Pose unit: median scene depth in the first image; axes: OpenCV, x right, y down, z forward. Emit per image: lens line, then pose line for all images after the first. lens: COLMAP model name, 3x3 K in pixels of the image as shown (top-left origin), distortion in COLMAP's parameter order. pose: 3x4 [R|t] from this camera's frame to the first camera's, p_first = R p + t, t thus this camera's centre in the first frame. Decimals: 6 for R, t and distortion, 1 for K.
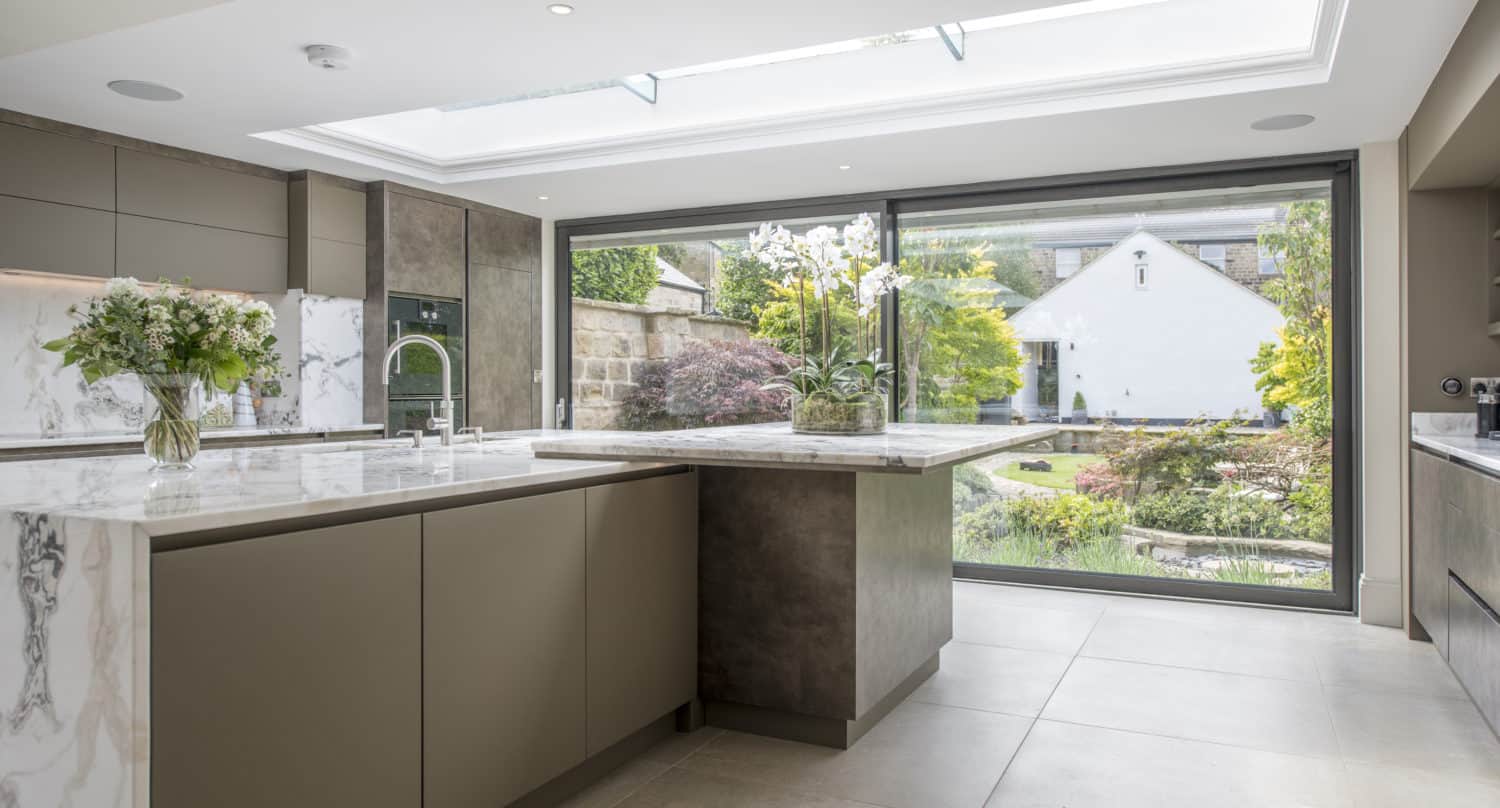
lens RADIAL K [[996.6, 0, 686.4], [0, 996.6, 393.9], [0, 0, 1]] dist [0.001452, 0.000751]
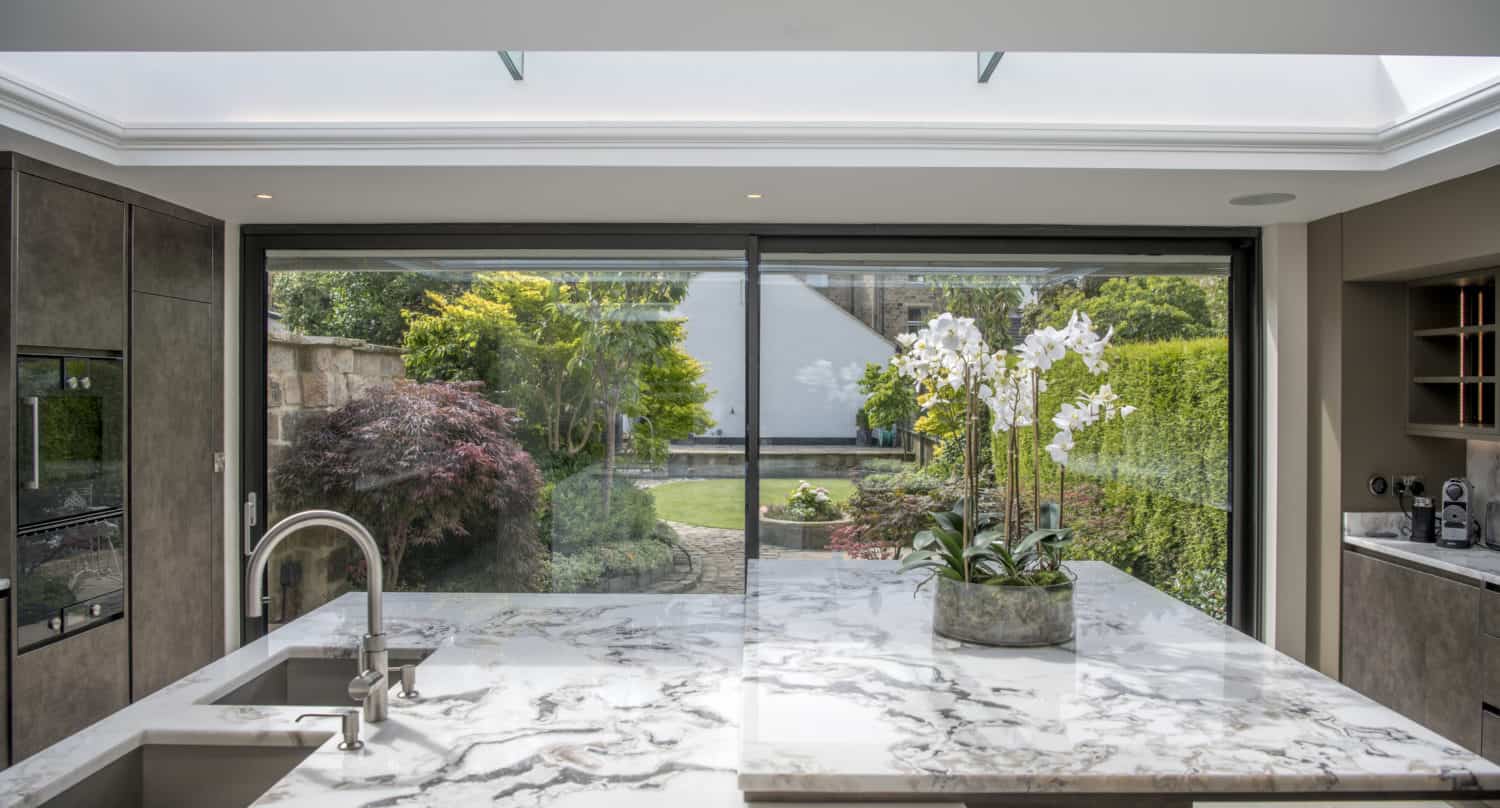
lens RADIAL K [[1085.9, 0, 688.4], [0, 1085.9, 393.6], [0, 0, 1]] dist [-0.102826, 0.002386]
pose [[0.894126, -0.003377, 0.447802, -0.226706], [0.002001, 0.999992, 0.003545, -0.078766], [-0.447810, -0.002274, 0.894126, 0.297881]]
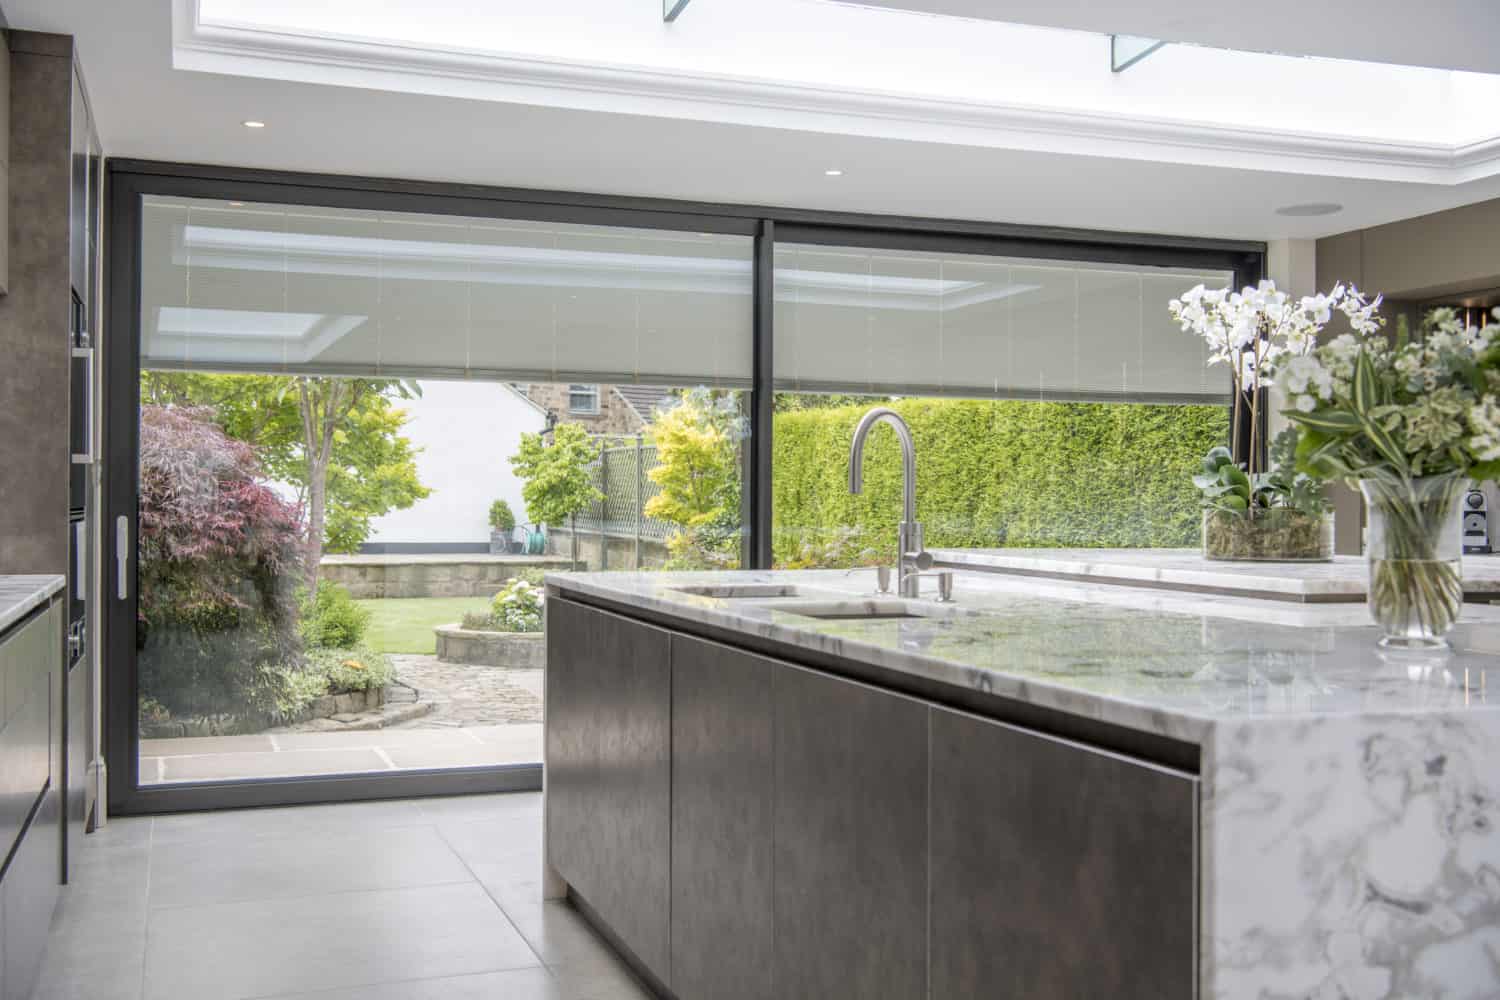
lens RADIAL K [[1668.7, 0, 750.0], [0, 1668.7, 500.0], [0, 0, 1]] dist [0.001660, -0.003946]
pose [[0.644338, 0.007078, 0.764708, -0.696288], [-0.005092, 0.999975, -0.004965, 0.002116], [-0.764724, -0.000694, 0.644358, 0.319969]]
